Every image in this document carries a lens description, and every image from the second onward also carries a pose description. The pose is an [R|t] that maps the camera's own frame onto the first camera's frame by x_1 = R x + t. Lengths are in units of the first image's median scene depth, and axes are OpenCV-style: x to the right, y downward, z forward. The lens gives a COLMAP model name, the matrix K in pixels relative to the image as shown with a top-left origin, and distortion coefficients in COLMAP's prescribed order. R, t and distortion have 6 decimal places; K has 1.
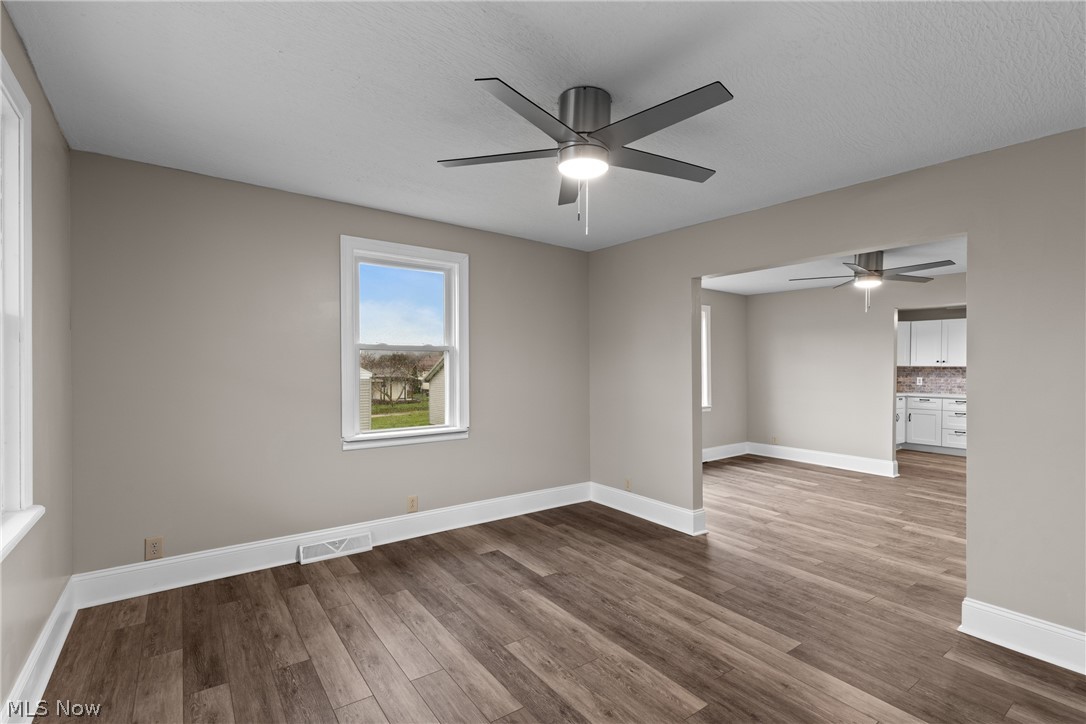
lens RADIAL K [[491.2, 0, 544.0], [0, 491.2, 372.6], [0, 0, 1]] dist [0.009796, -0.000388]
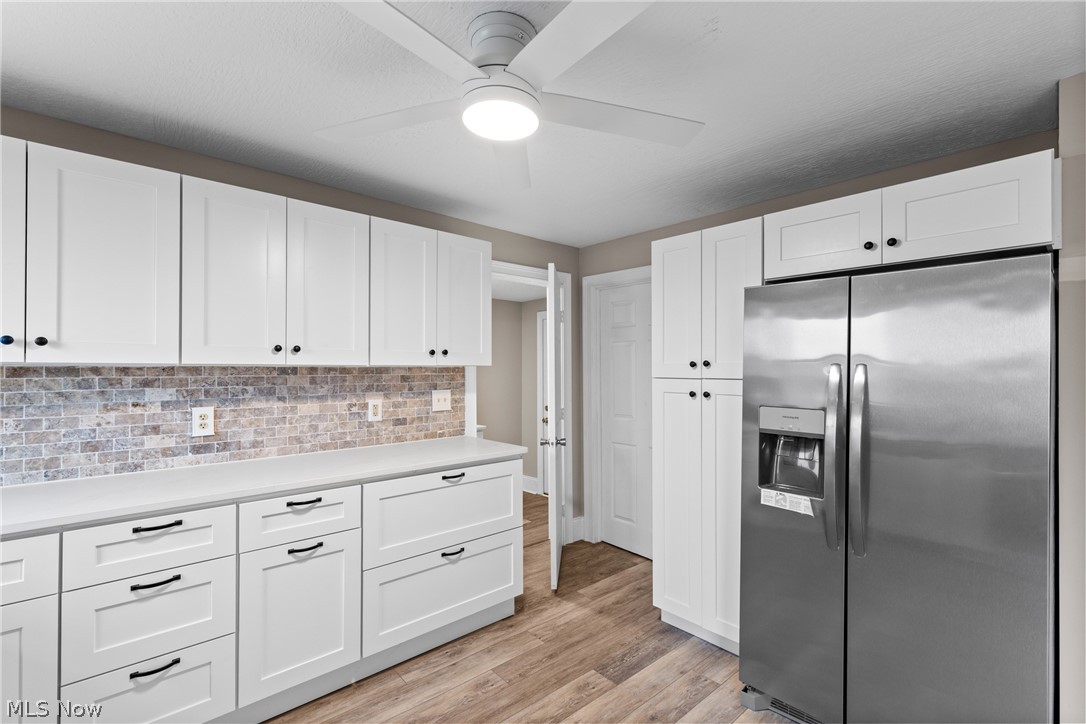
lens RADIAL K [[488.7, 0, 542.5], [0, 488.7, 364.8], [0, 0, 1]] dist [0.009600, -0.001948]
pose [[-0.097476, -0.002265, 0.995235, 1.214913], [0.003407, 0.999991, 0.002609, -0.025614], [-0.995232, 0.003645, -0.097467, 1.695620]]
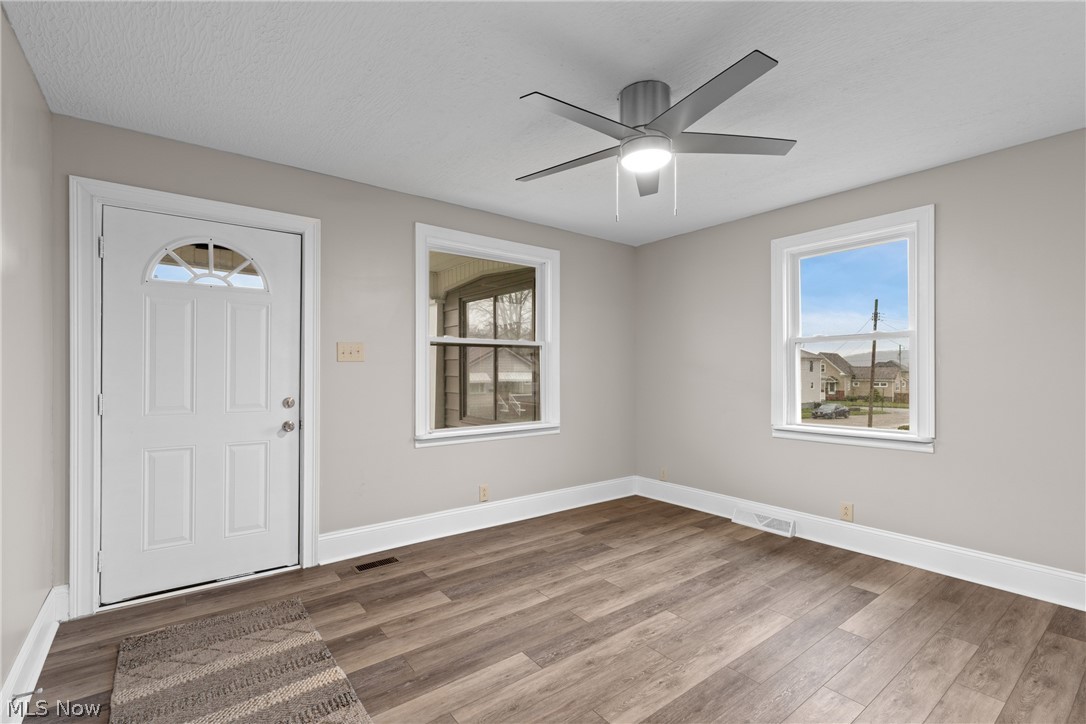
lens RADIAL K [[486.0, 0, 537.2], [0, 486.0, 366.6], [0, 0, 1]] dist [0.002299, 0.000226]
pose [[0.013842, -0.011874, -0.999834, 0.599780], [-0.001618, 0.999928, -0.011897, 0.015123], [0.999903, 0.001782, 0.013822, 0.416201]]
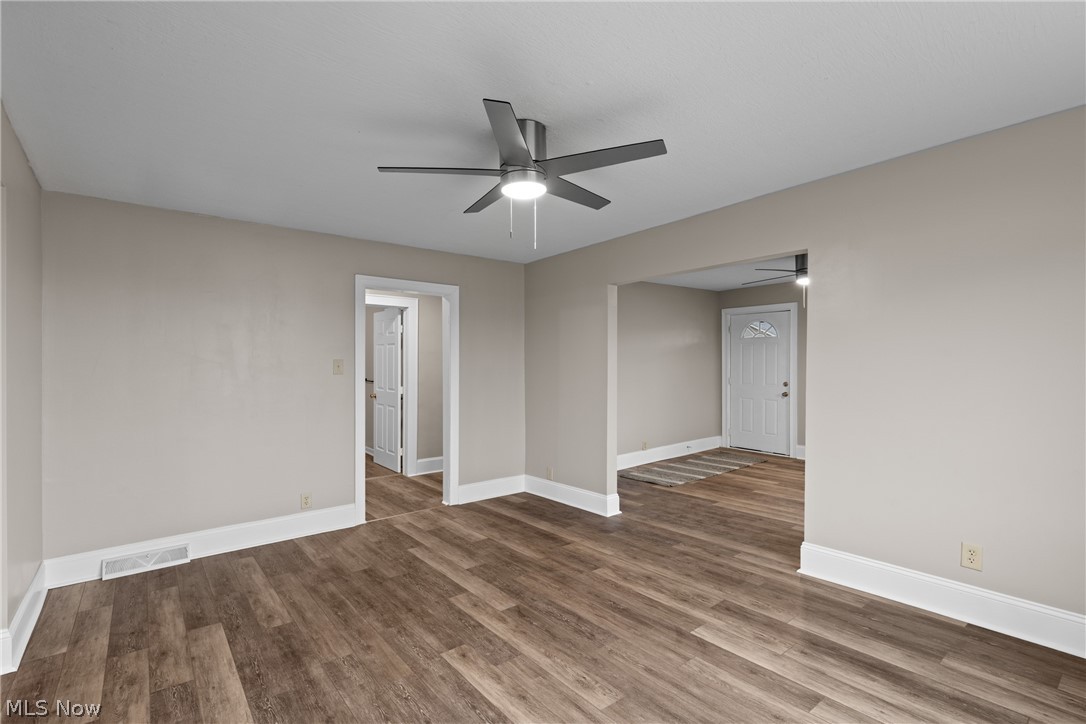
lens RADIAL K [[495.1, 0, 531.8], [0, 495.1, 366.2], [0, 0, 1]] dist [0.009288, -0.000608]
pose [[-0.999610, -0.002853, -0.027766, 0.804110], [-0.002831, 0.999996, -0.000839, 0.001564], [0.027768, -0.000760, -0.999614, 1.836785]]
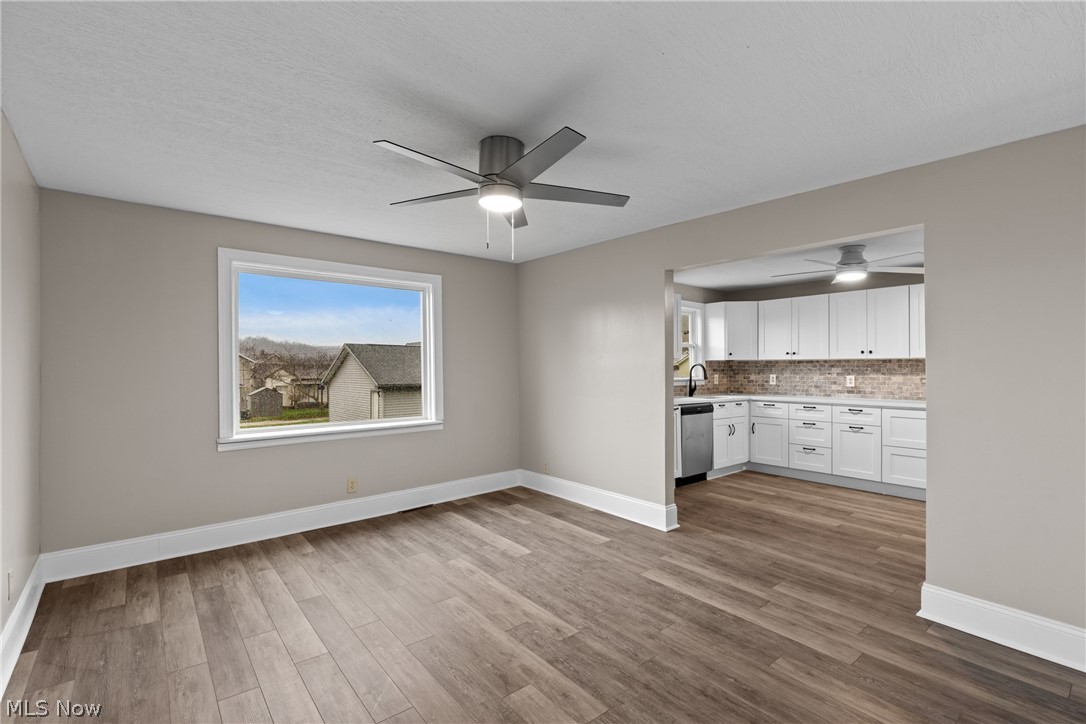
lens RADIAL K [[488.7, 0, 542.5], [0, 488.7, 364.8], [0, 0, 1]] dist [0.009600, -0.001948]
pose [[0.998740, -0.010398, 0.049100, 0.818972], [0.010985, 0.999871, -0.011709, -0.000567], [-0.048972, 0.012233, 0.998725, 0.577630]]
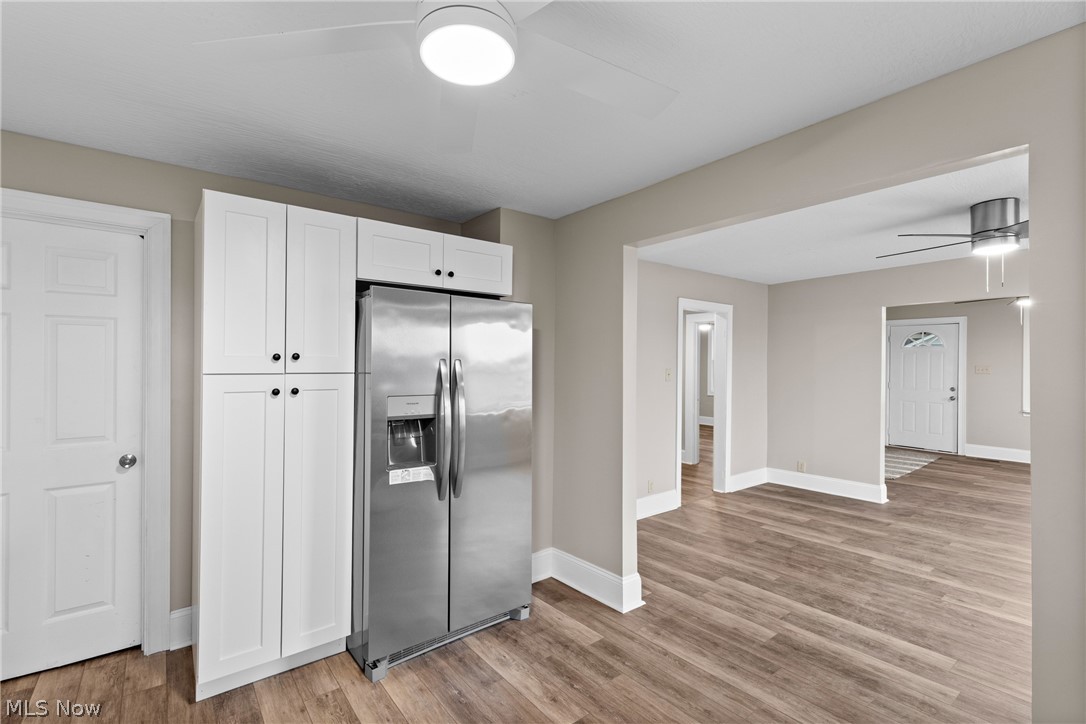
lens RADIAL K [[488.7, 0, 542.5], [0, 488.7, 364.8], [0, 0, 1]] dist [0.009600, -0.001948]
pose [[-0.999523, -0.012827, -0.028105, 1.561577], [-0.012912, 0.999913, 0.002836, -0.020605], [0.028066, 0.003197, -0.999601, 2.002403]]
